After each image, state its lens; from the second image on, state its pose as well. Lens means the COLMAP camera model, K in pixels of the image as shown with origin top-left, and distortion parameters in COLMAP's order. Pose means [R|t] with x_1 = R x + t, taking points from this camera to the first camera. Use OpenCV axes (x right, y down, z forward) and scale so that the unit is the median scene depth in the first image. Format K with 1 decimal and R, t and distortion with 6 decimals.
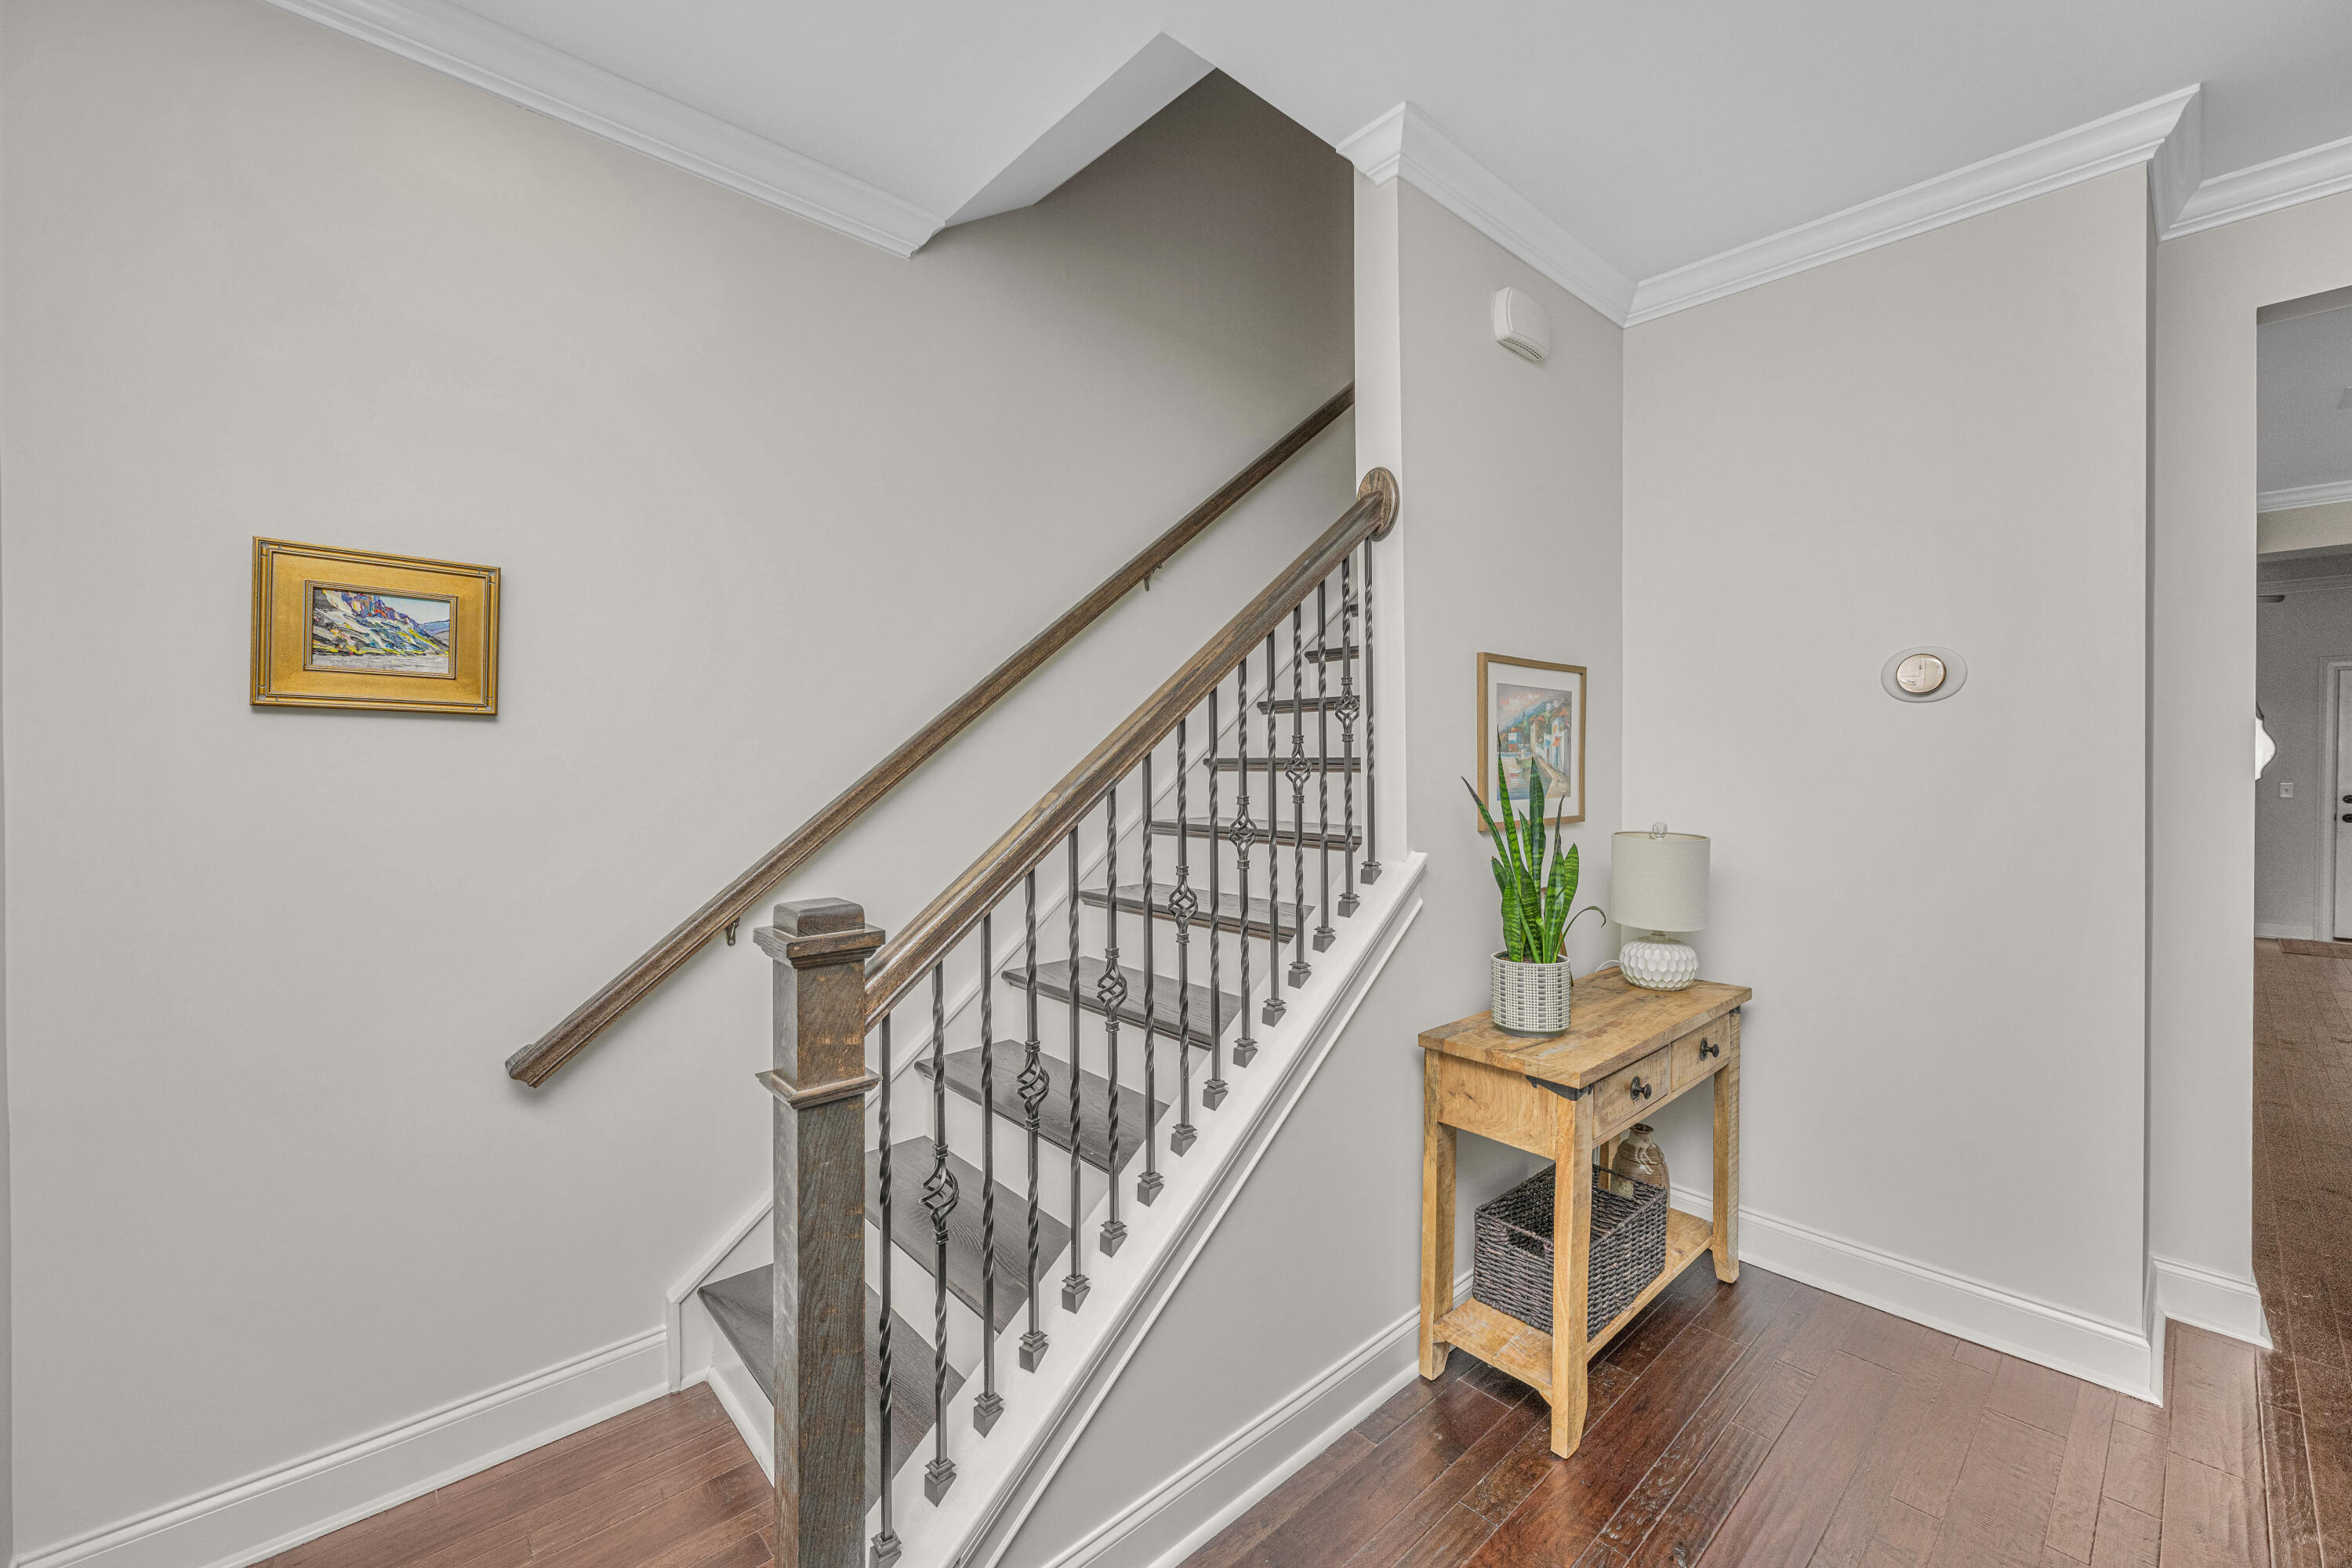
lens RADIAL K [[947.6, 0, 1195.1], [0, 947.6, 753.1], [0, 0, 1]] dist [0.000441, 0.000026]
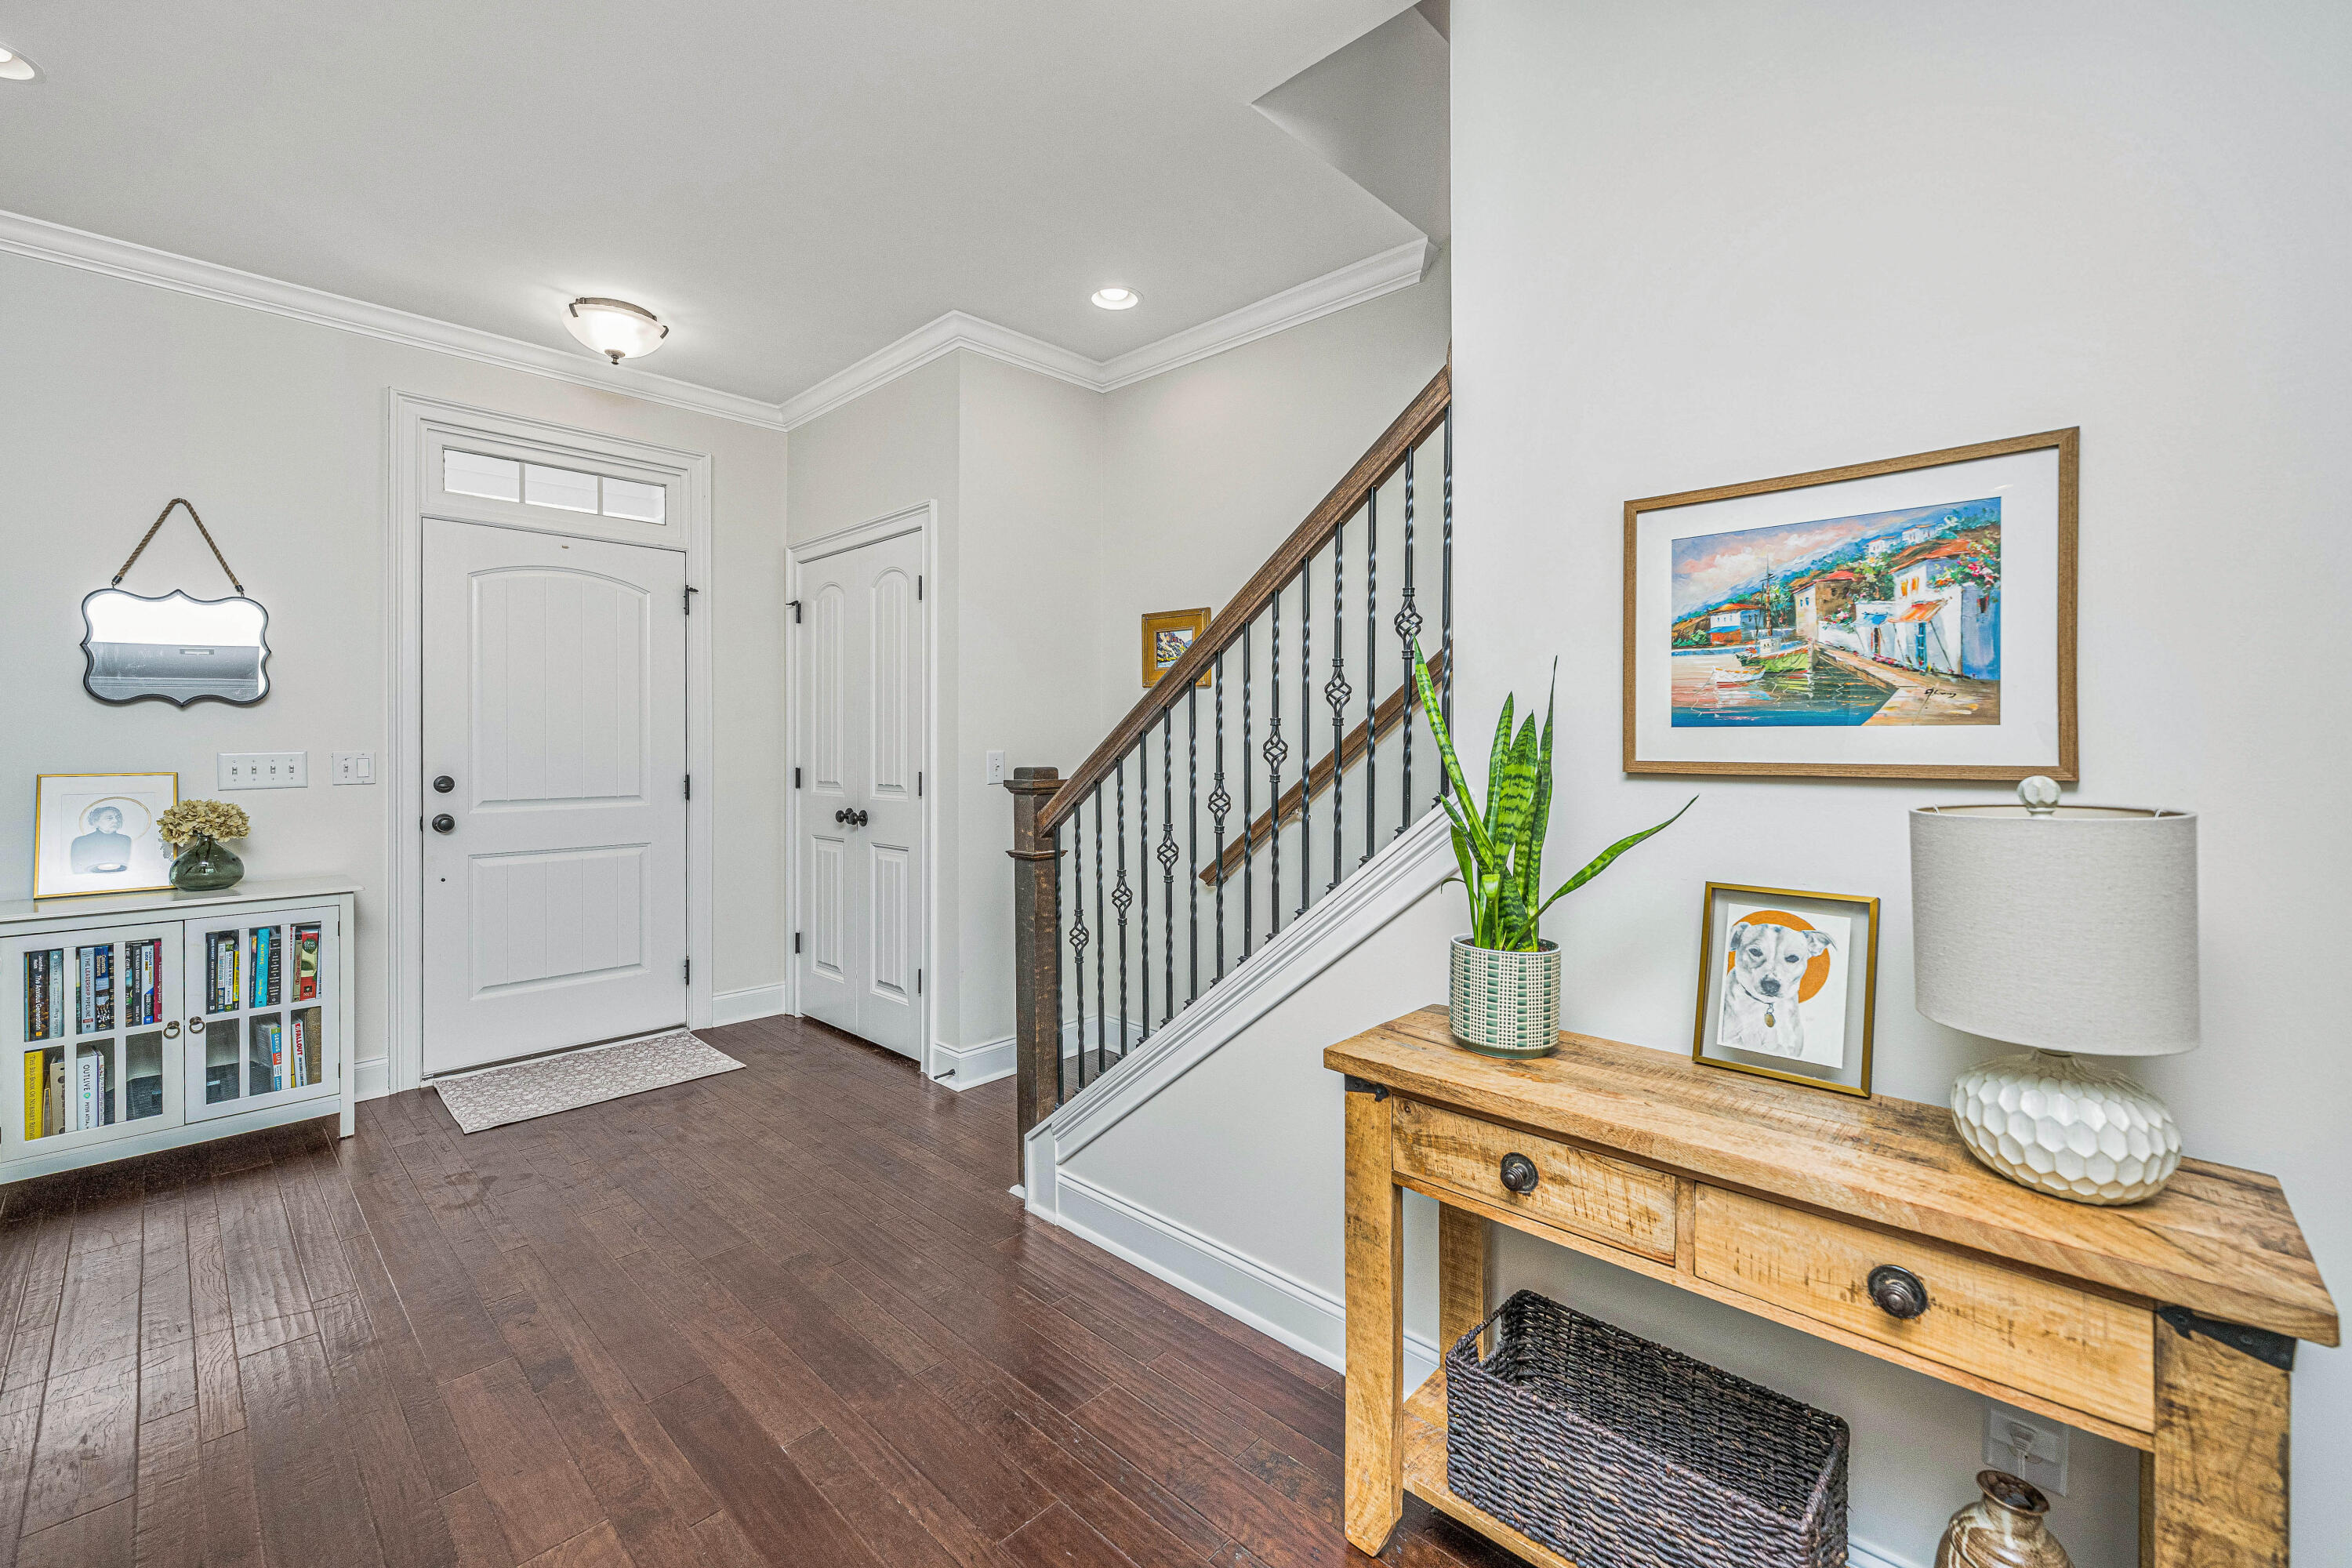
lens RADIAL K [[947.6, 0, 1195.1], [0, 947.6, 753.1], [0, 0, 1]] dist [0.000441, 0.000026]
pose [[0.082757, 0.009336, -0.996526, 0.902646], [0.003871, 0.999946, 0.009689, 0.058215], [0.996562, -0.004660, 0.082716, 0.629895]]
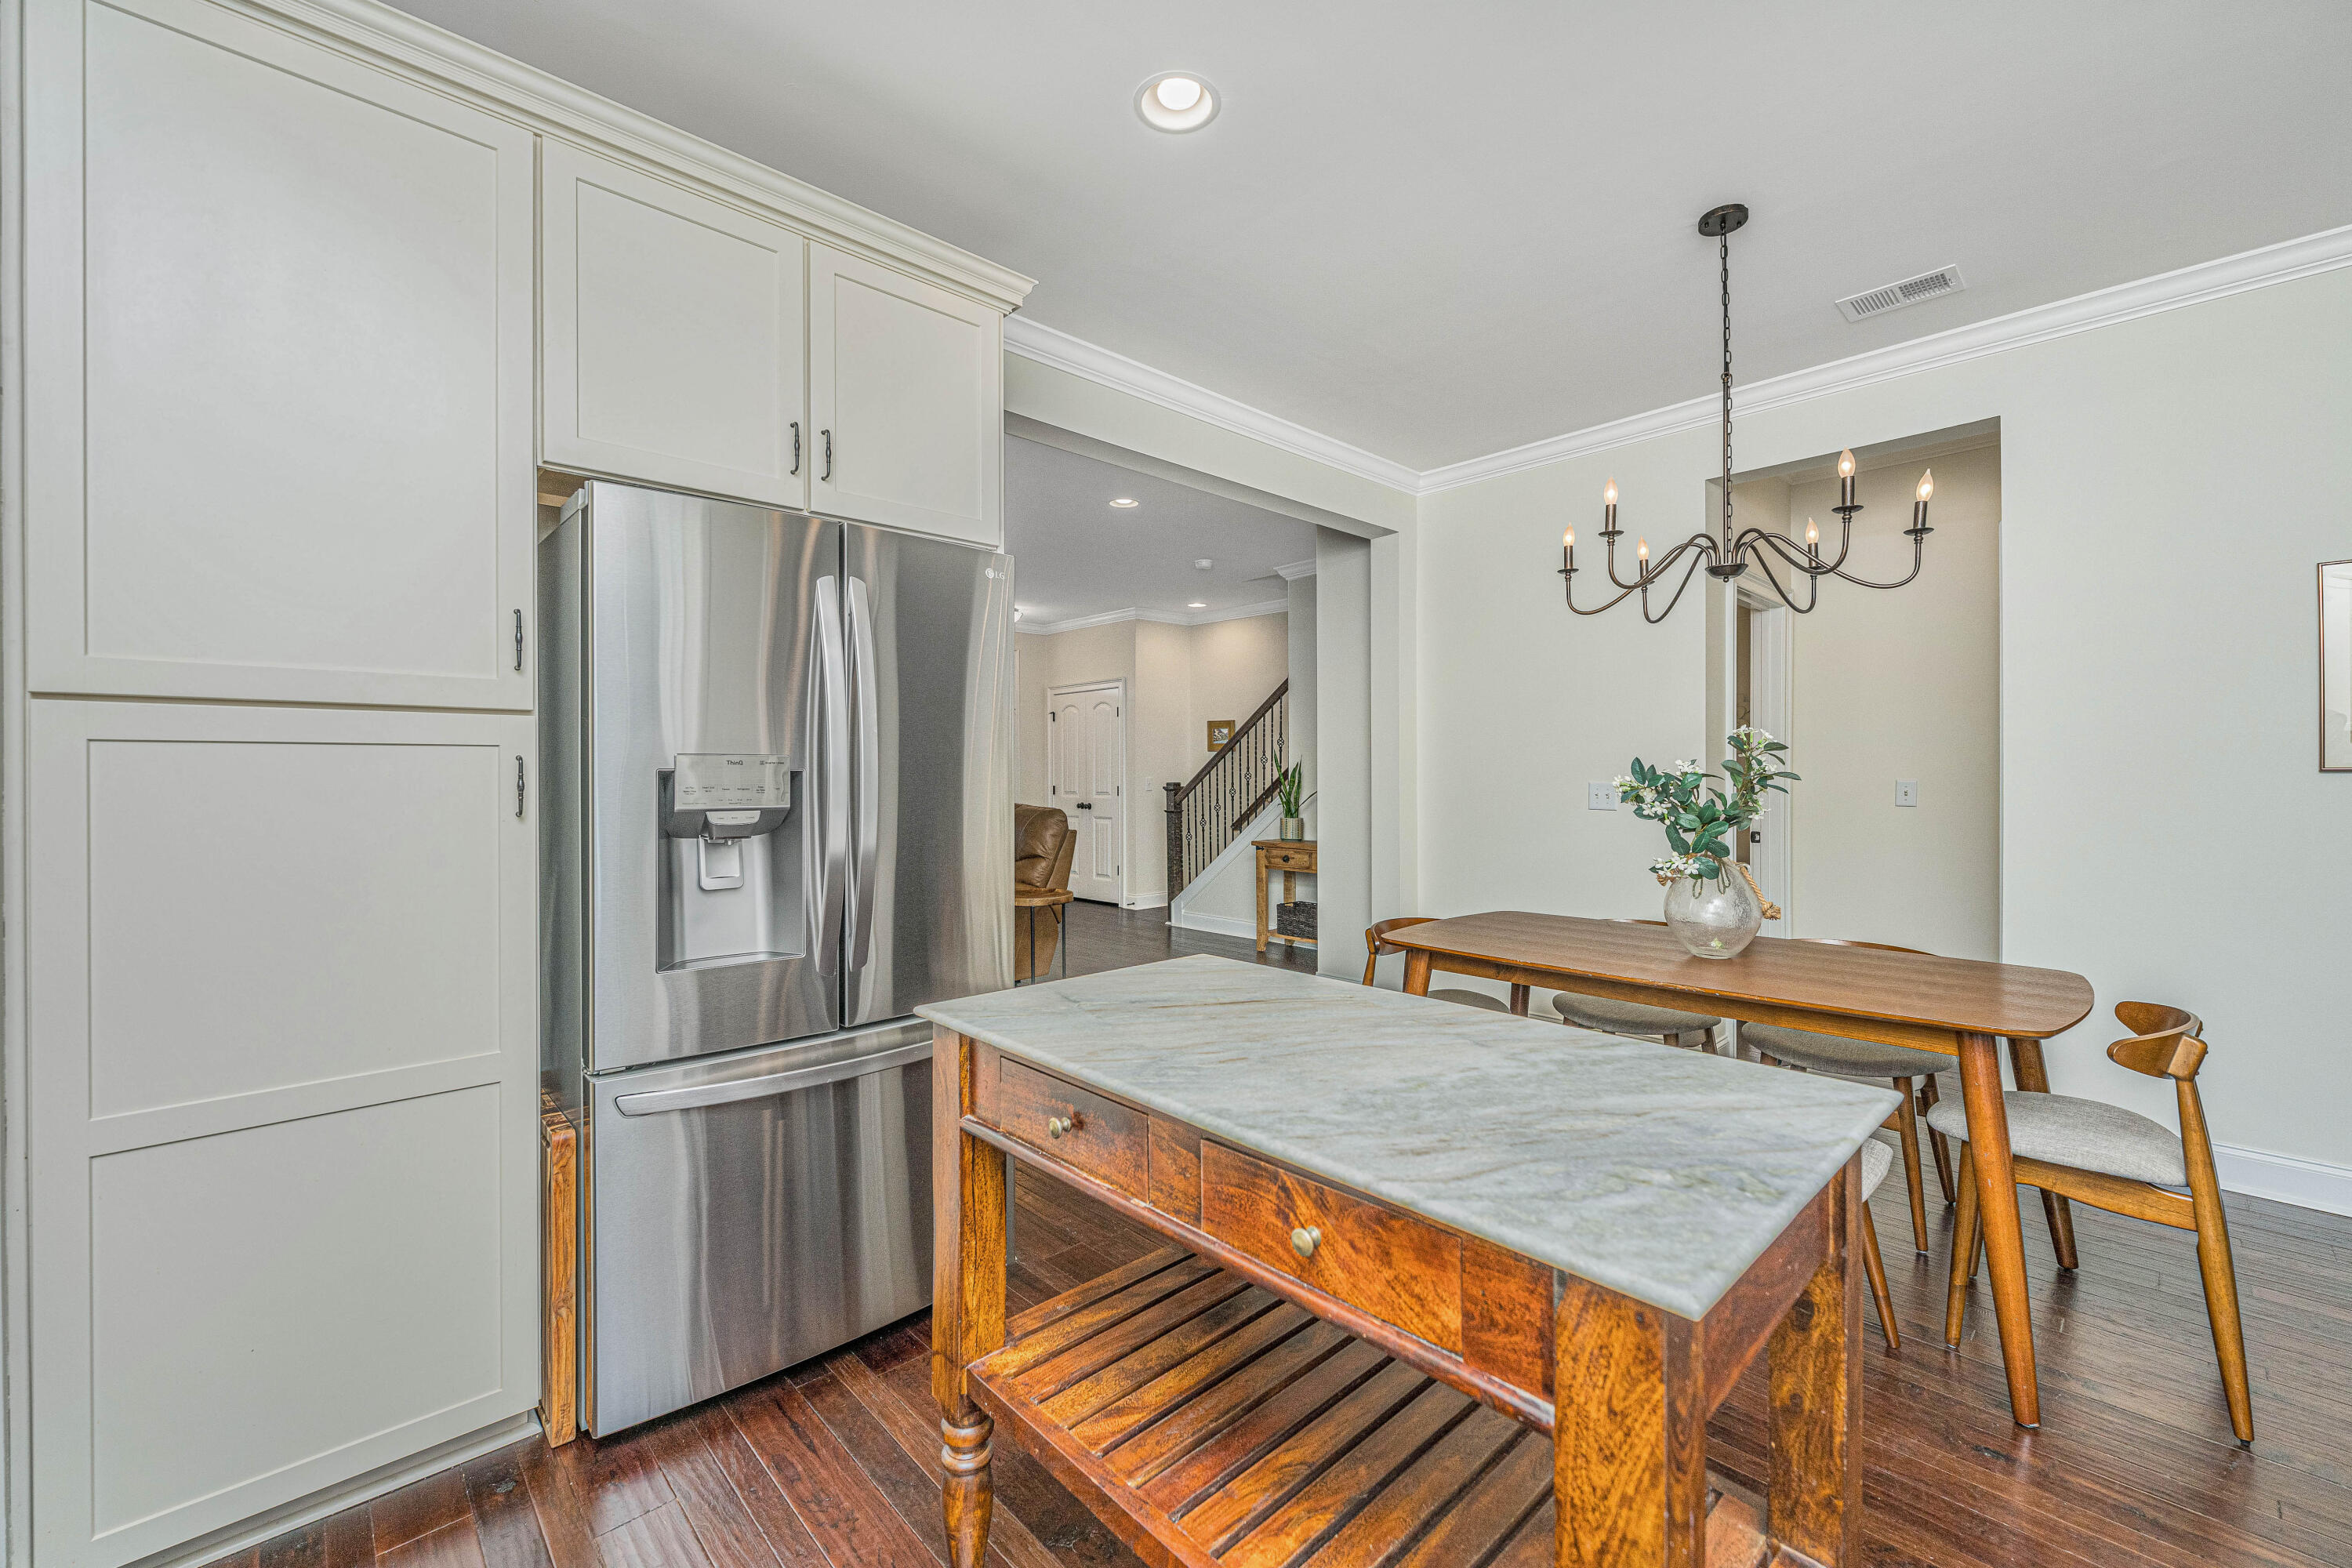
lens RADIAL K [[943.1, 0, 1176.0], [0, 943.1, 784.0], [0, 0, 1]] dist [0.000160, 0.000004]
pose [[0.003166, 0.009063, -0.999954, 3.073465], [0.008006, 0.999927, 0.009088, 0.060408], [0.999963, -0.008035, 0.003094, 0.535067]]
